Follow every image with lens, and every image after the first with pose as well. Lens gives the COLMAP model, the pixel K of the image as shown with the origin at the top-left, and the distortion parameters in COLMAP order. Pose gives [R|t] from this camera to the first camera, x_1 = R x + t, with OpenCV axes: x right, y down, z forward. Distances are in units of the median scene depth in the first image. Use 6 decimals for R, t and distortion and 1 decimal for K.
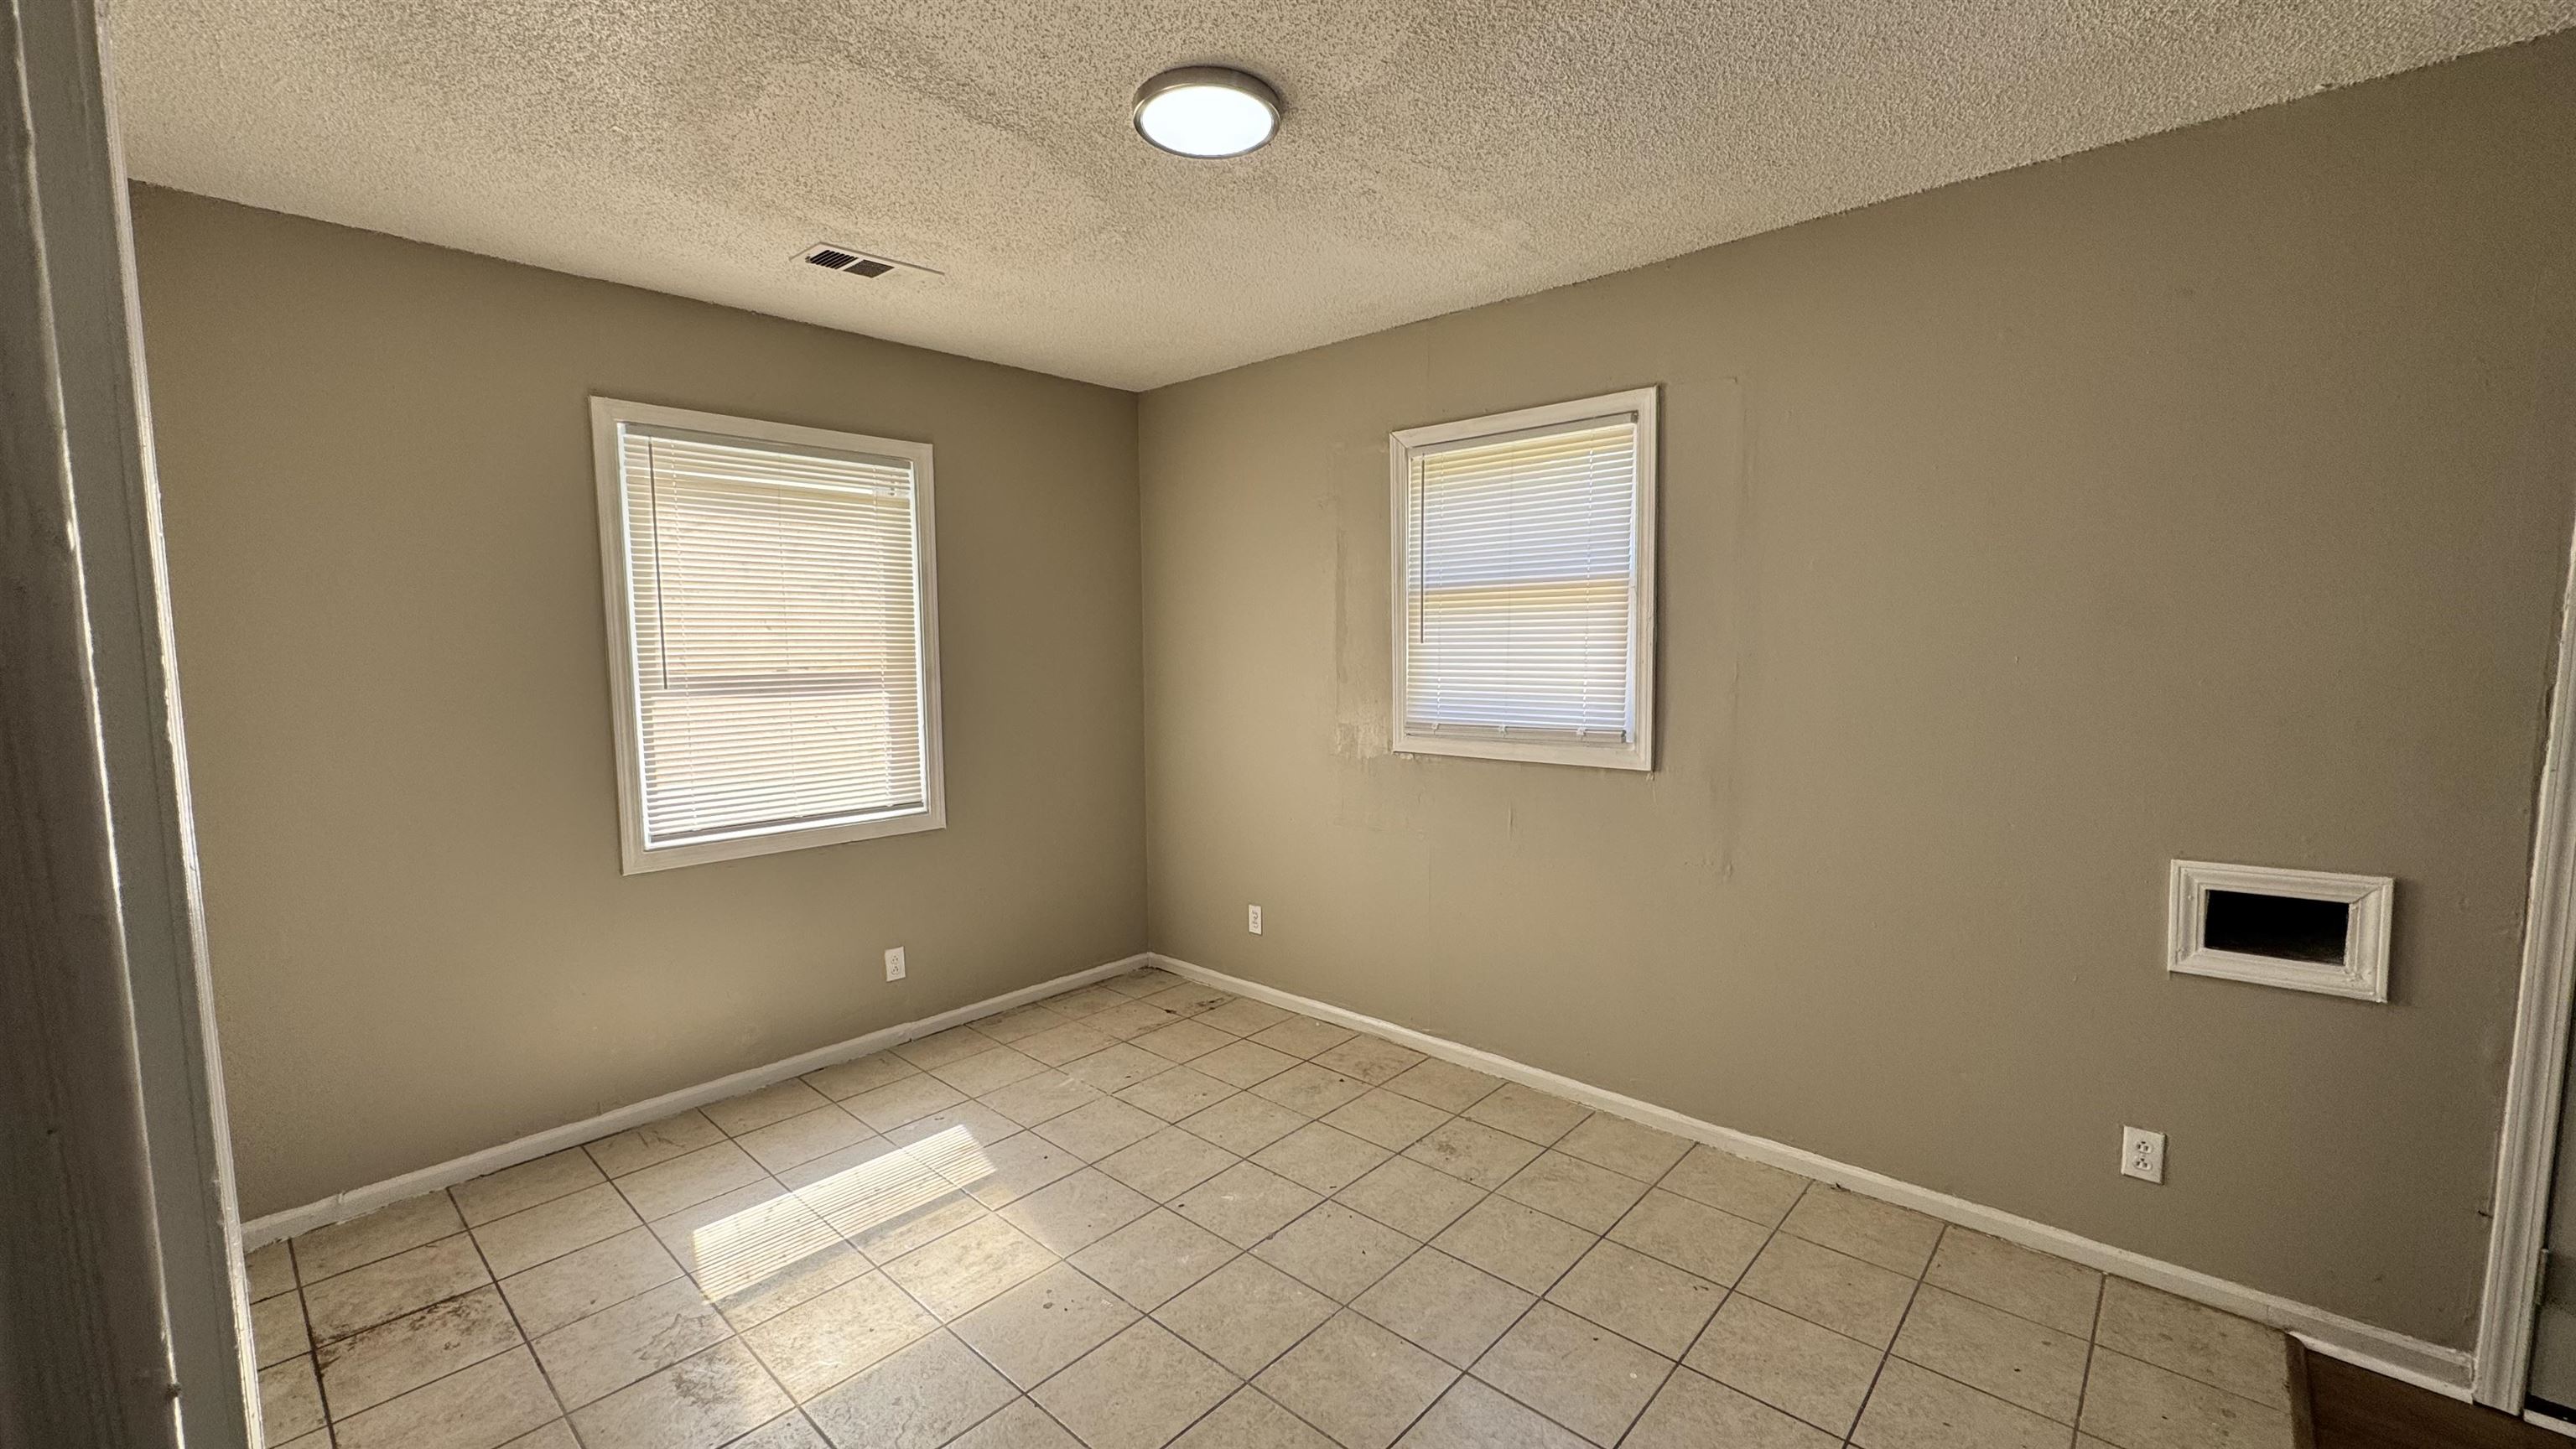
lens RADIAL K [[1022.4, 0, 1283.5], [0, 1022.4, 728.5], [0, 0, 1]] dist [-0.000120, -0.000007]
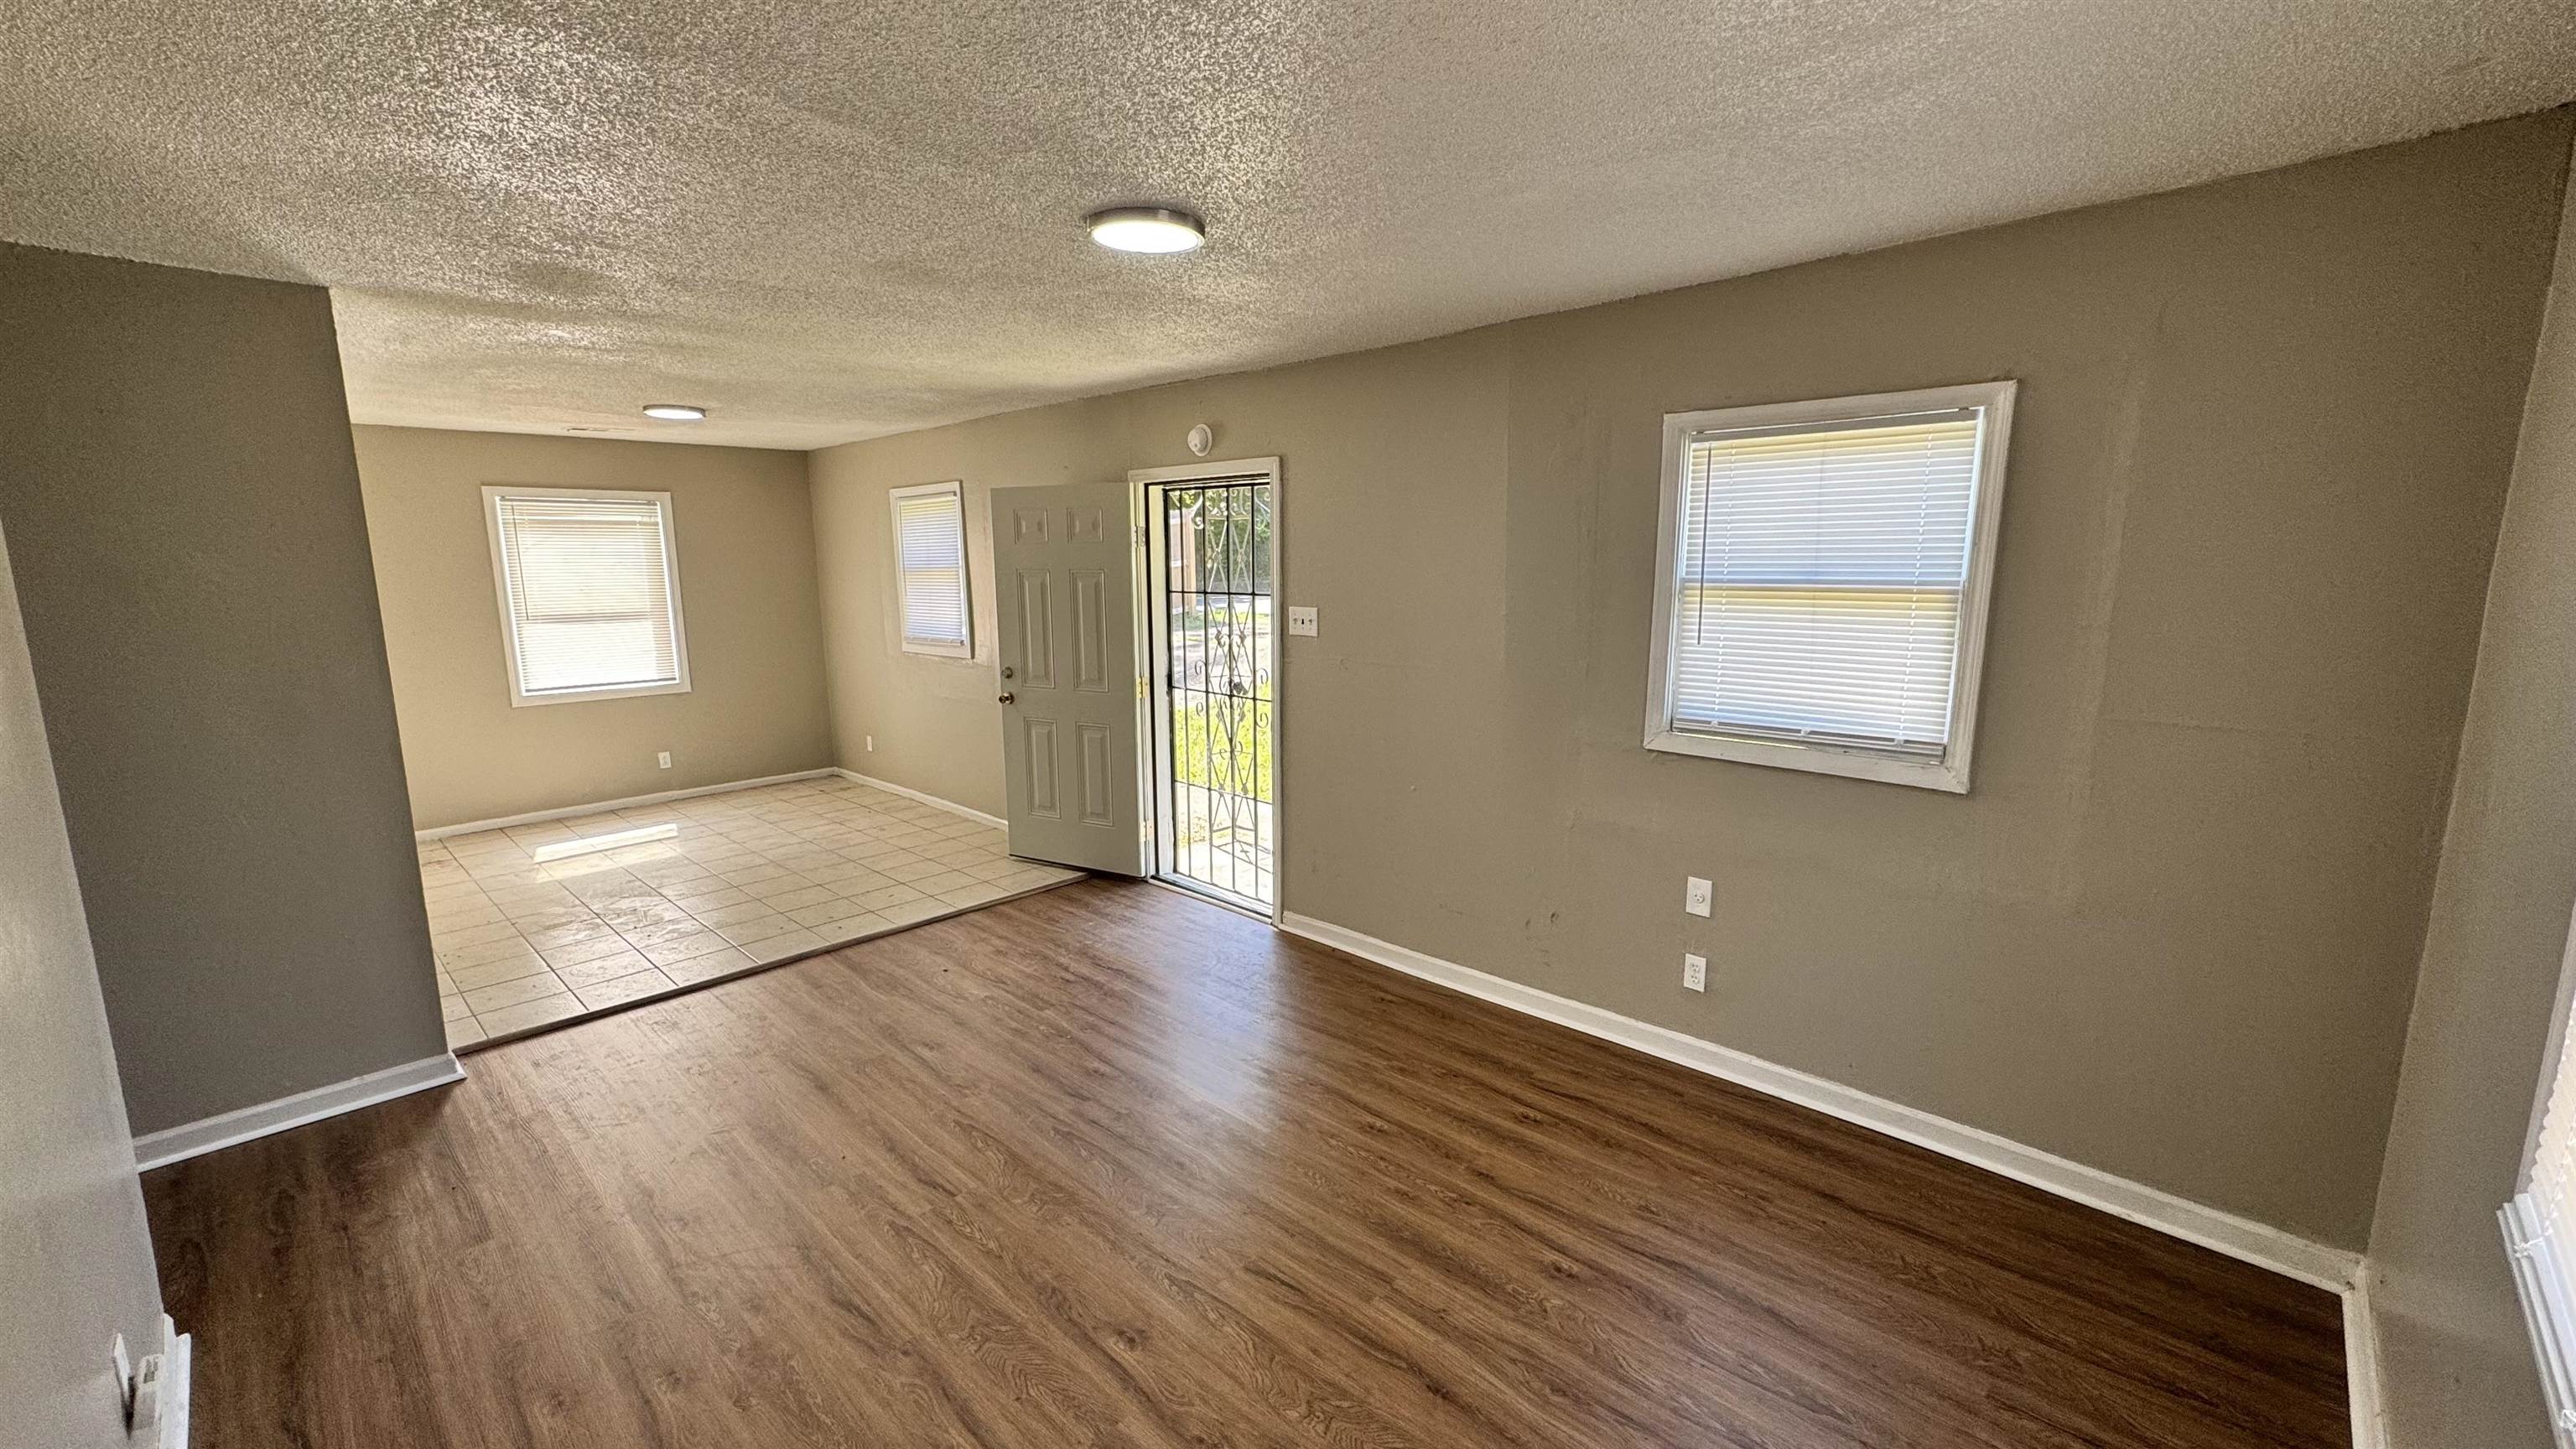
lens RADIAL K [[1022.4, 0, 1281.4], [0, 1022.4, 732.1], [0, 0, 1]] dist [-0.000120, -0.000007]
pose [[0.999563, 0.001871, -0.029487, 0.995337], [0.000595, 0.996516, 0.083394, 0.015068], [0.029540, -0.083375, 0.996080, -1.061322]]
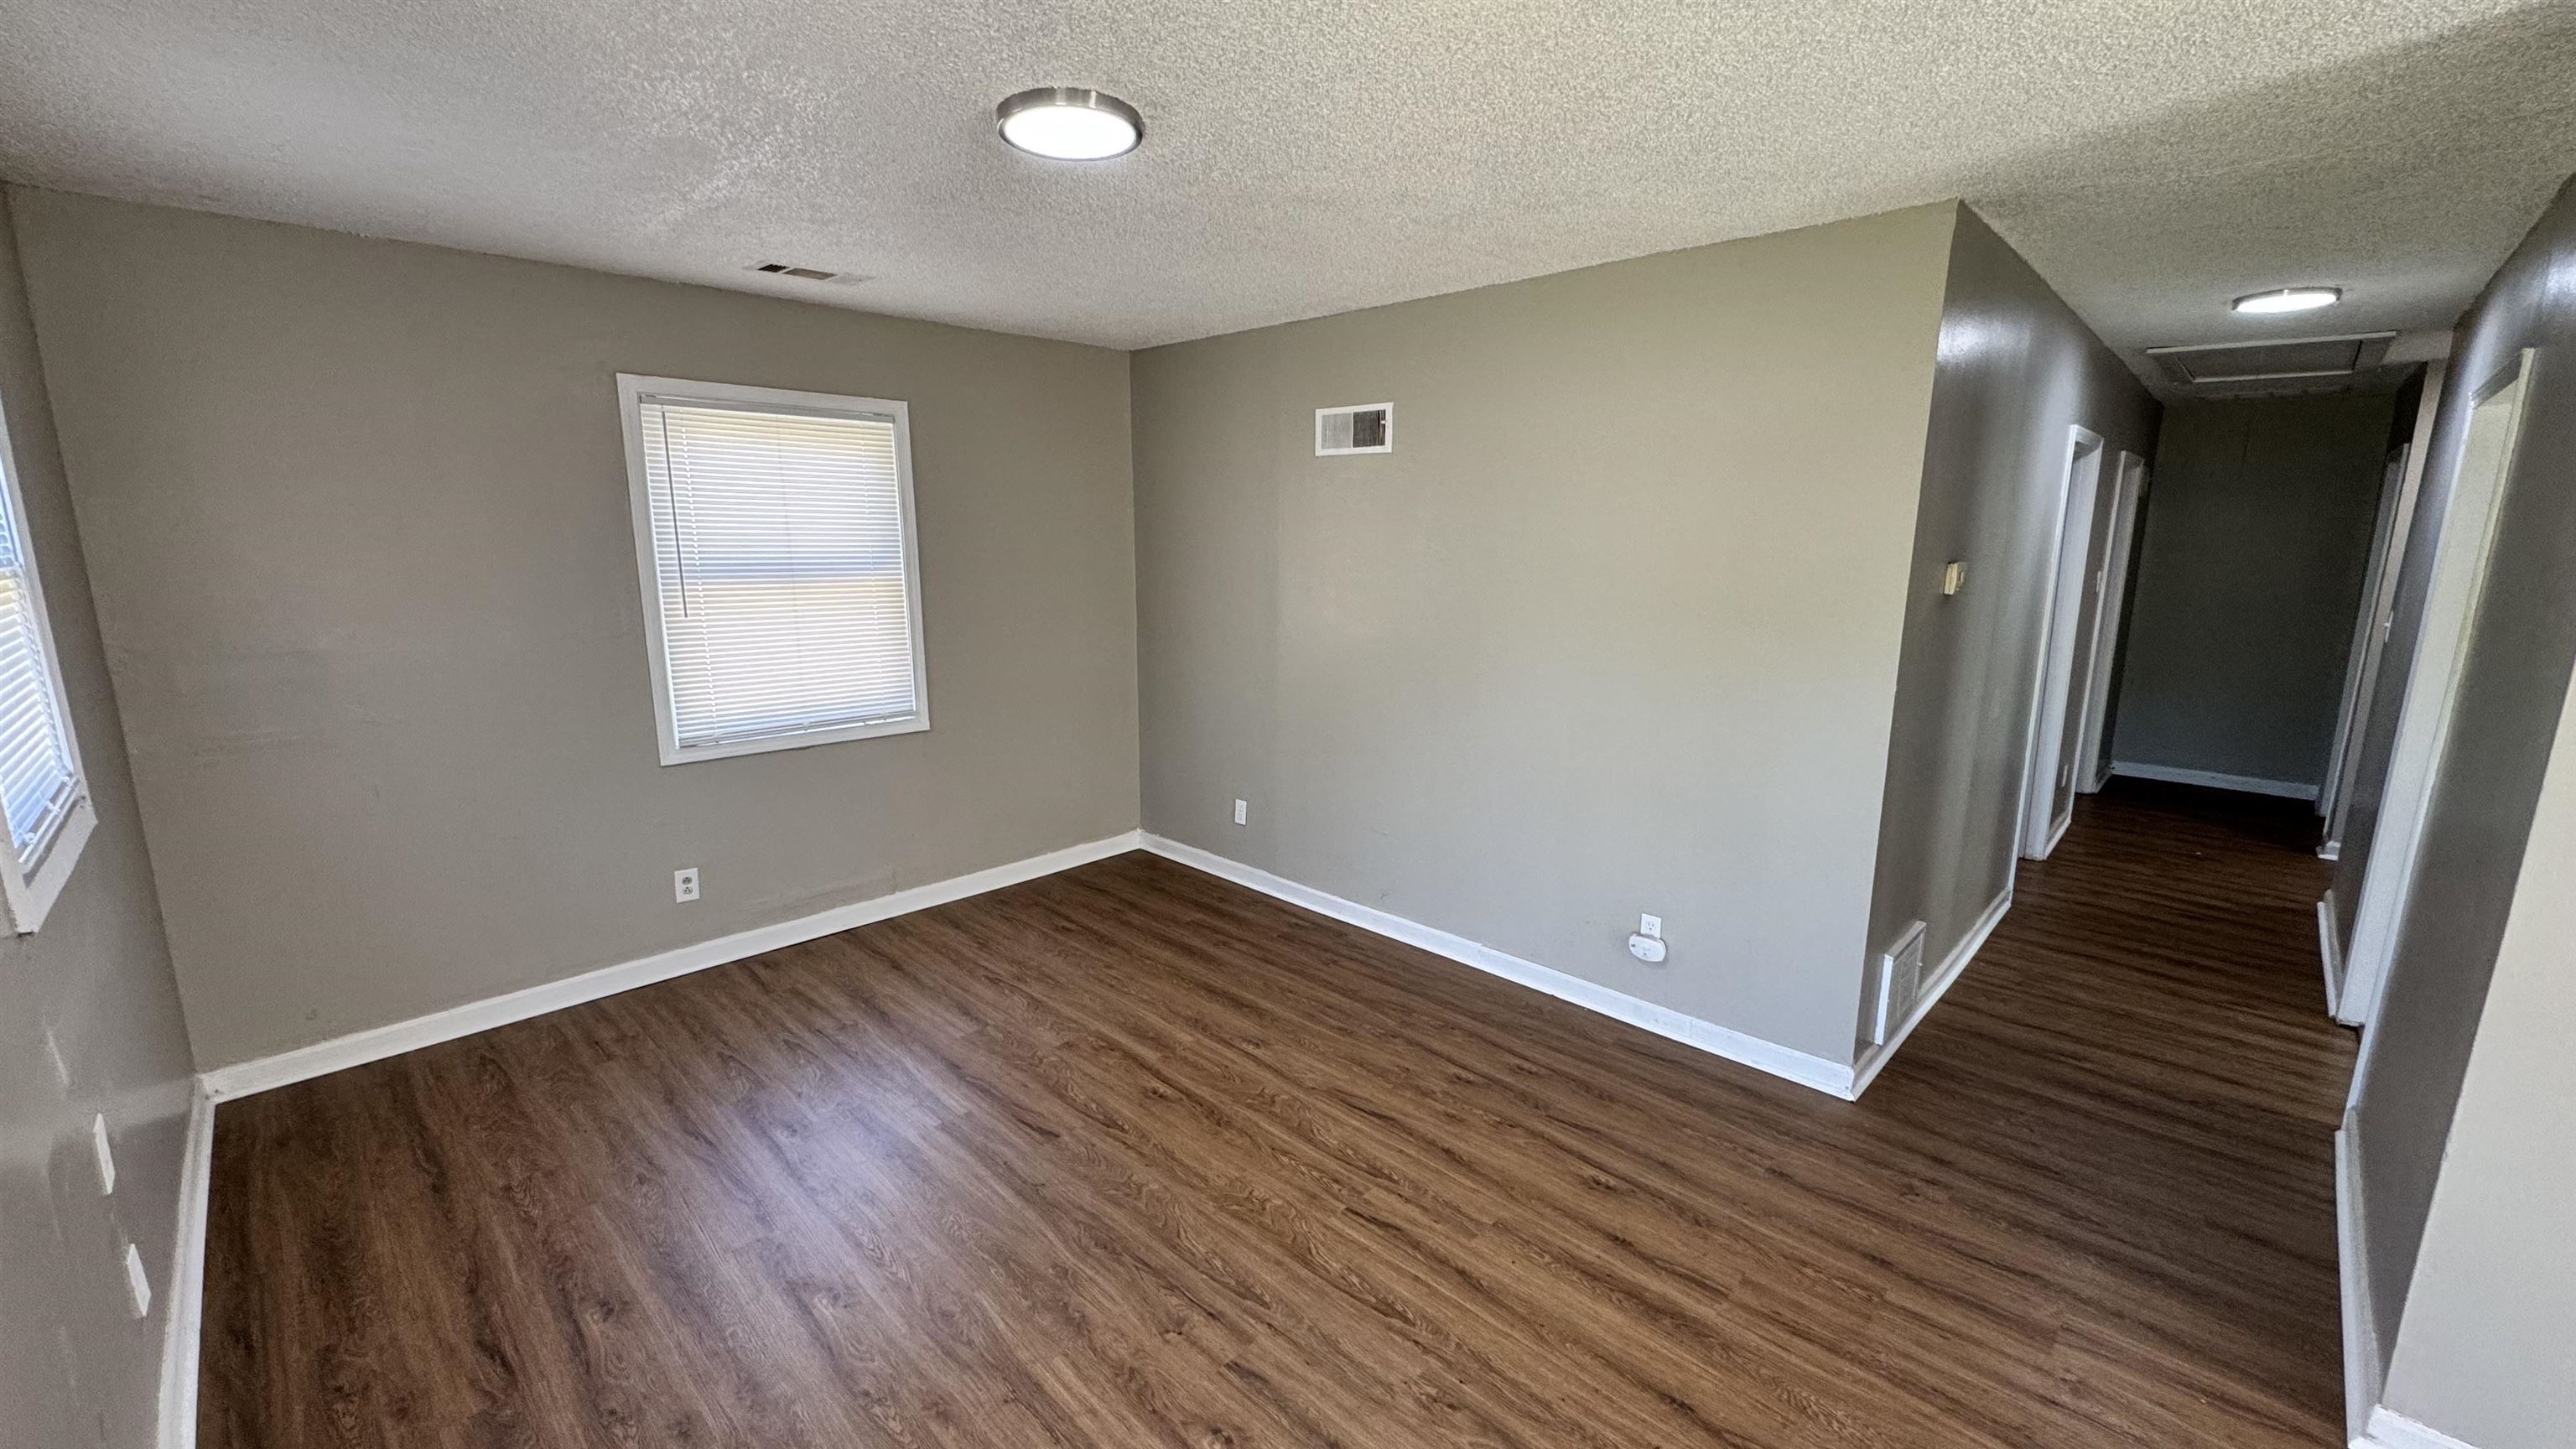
lens RADIAL K [[1022.4, 0, 1280.7], [0, 1022.4, 726.2], [0, 0, 1]] dist [-0.000120, -0.000007]
pose [[-0.999383, -0.005494, 0.034677, 0.719711], [0.004260, 0.961405, 0.275104, -0.112131], [-0.034850, 0.275083, -0.960789, 0.438481]]
